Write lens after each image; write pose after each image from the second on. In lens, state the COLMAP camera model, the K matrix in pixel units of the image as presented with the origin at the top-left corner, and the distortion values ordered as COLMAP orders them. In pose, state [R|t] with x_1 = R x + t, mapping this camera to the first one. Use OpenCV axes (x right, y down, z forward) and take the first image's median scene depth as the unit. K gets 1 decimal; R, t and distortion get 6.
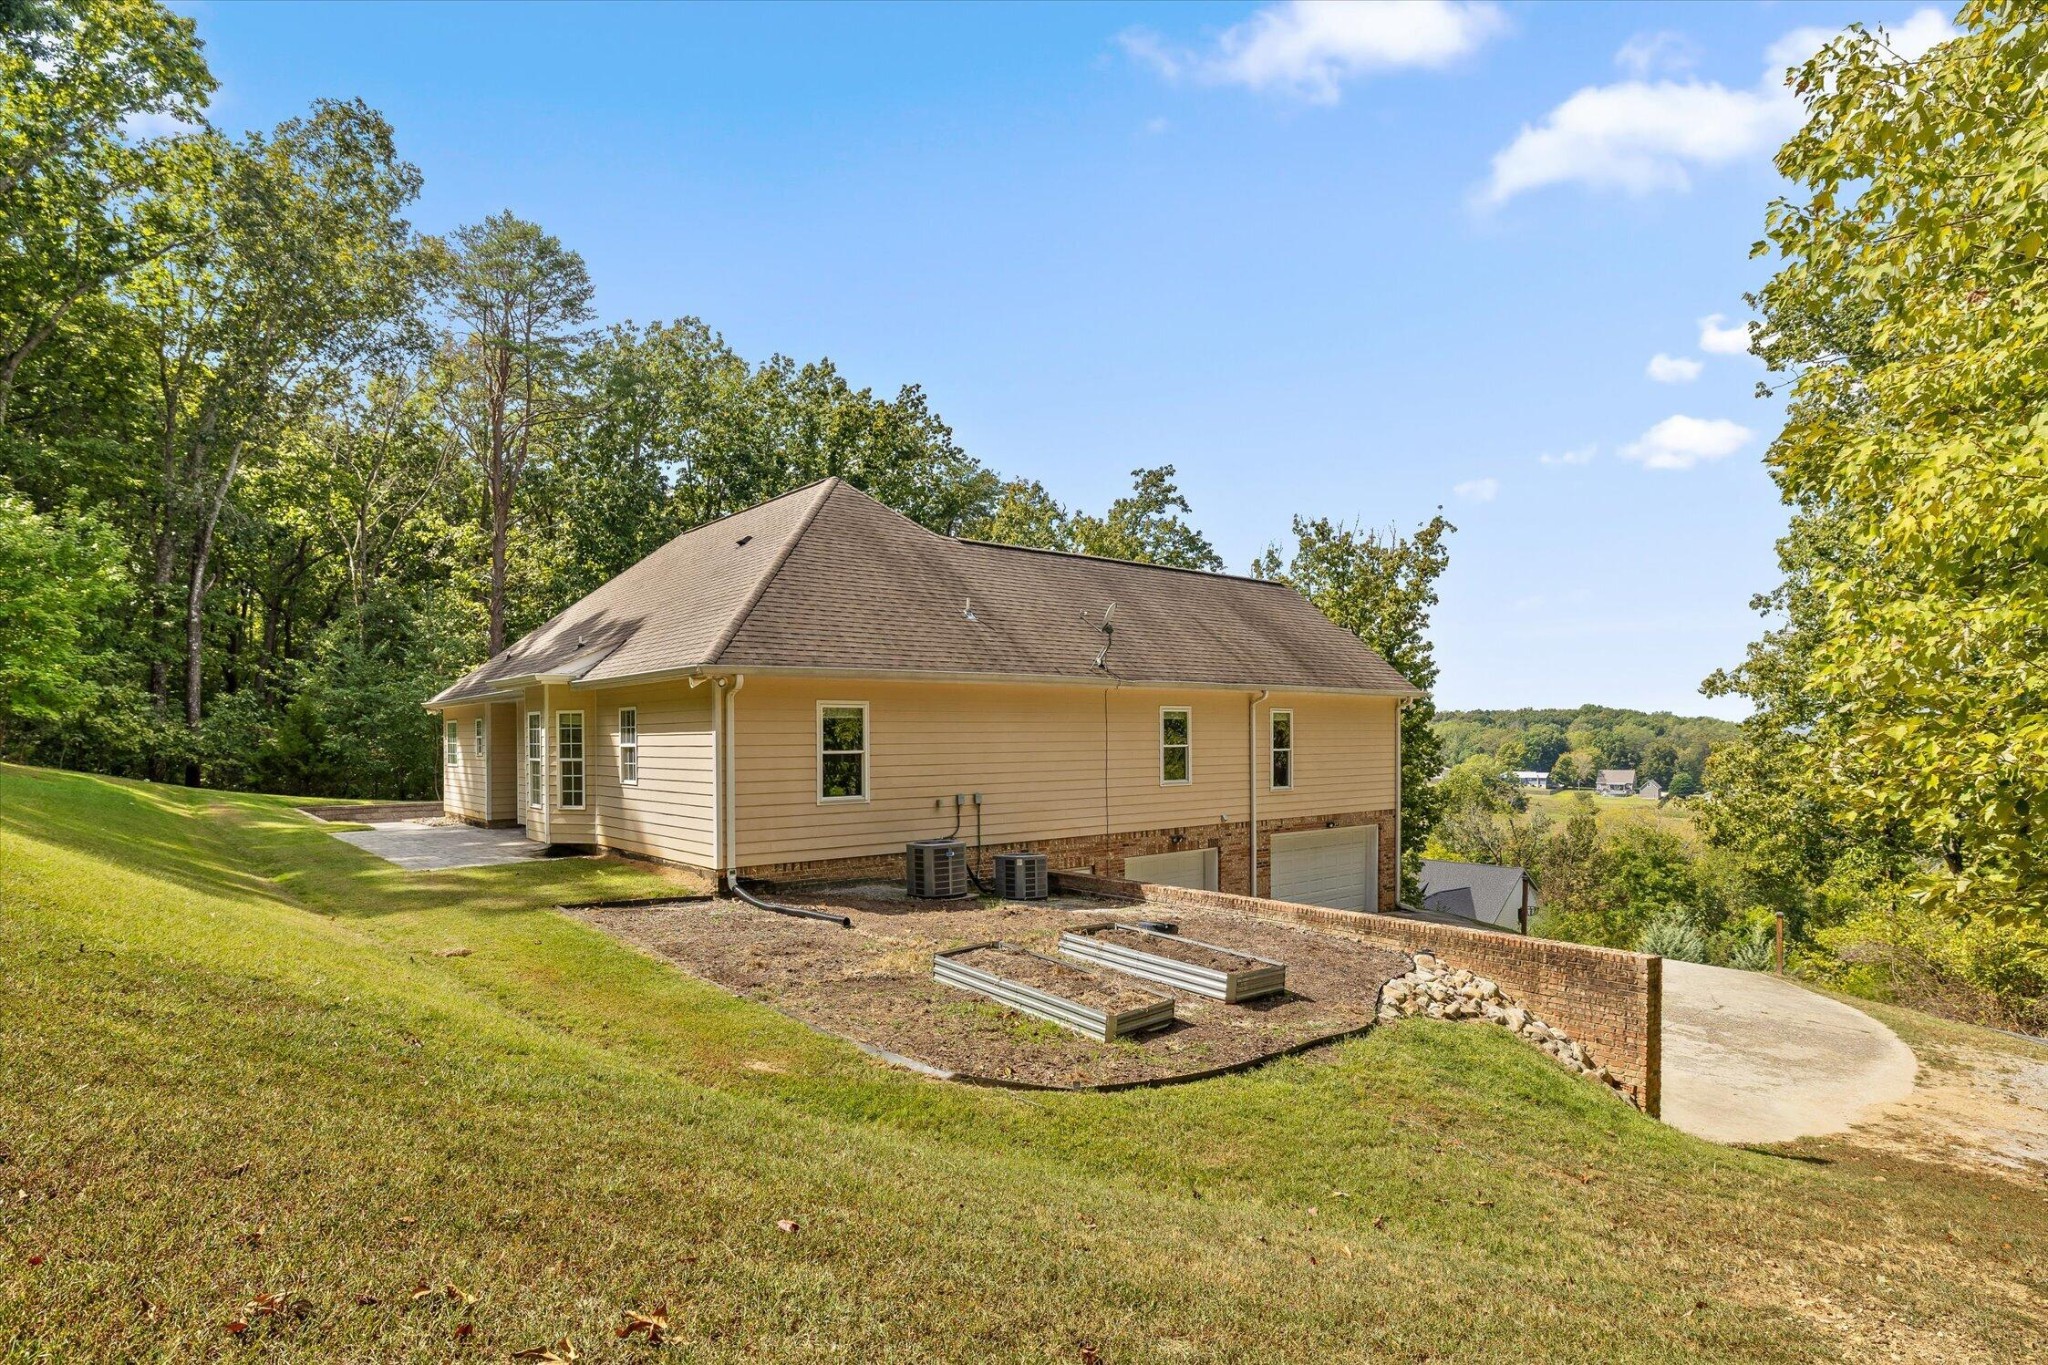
lens RADIAL K [[1071.3, 0, 997.1], [0, 1071.3, 736.4], [0, 0, 1]] dist [-0.001650, 0.001657]
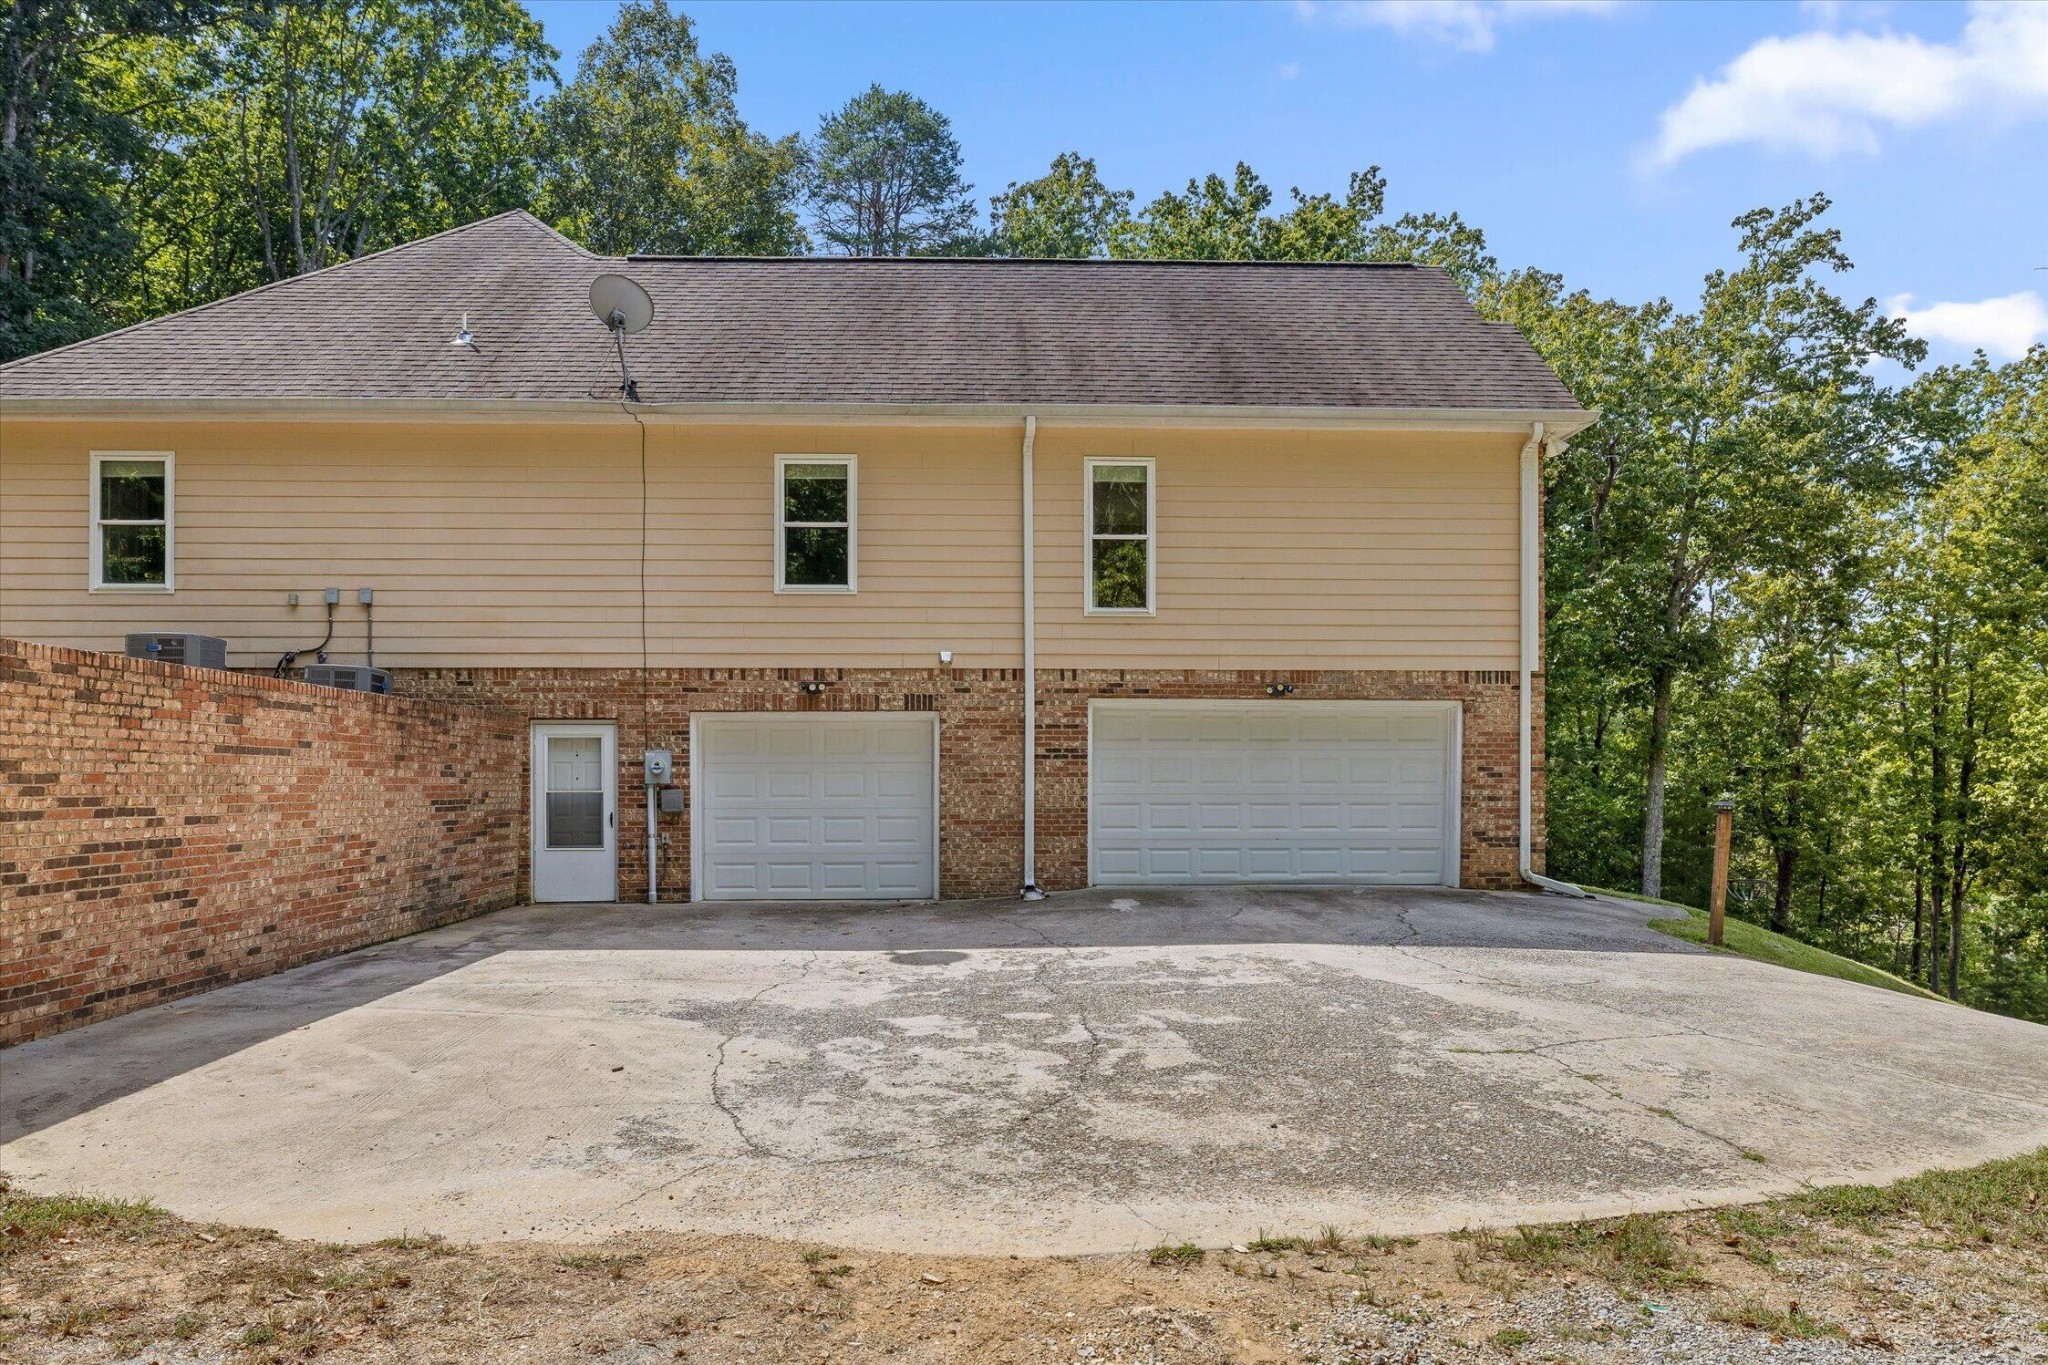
lens RADIAL K [[1369.9, 0, 1001.5], [0, 1369.9, 778.8], [0, 0, 1]] dist [-0.000645, -0.002818]
pose [[0.794007, 0.003831, -0.607897, 0.622452], [-0.006150, 0.999980, -0.001730, 0.131020], [0.607878, 0.005112, 0.794014, 0.436749]]
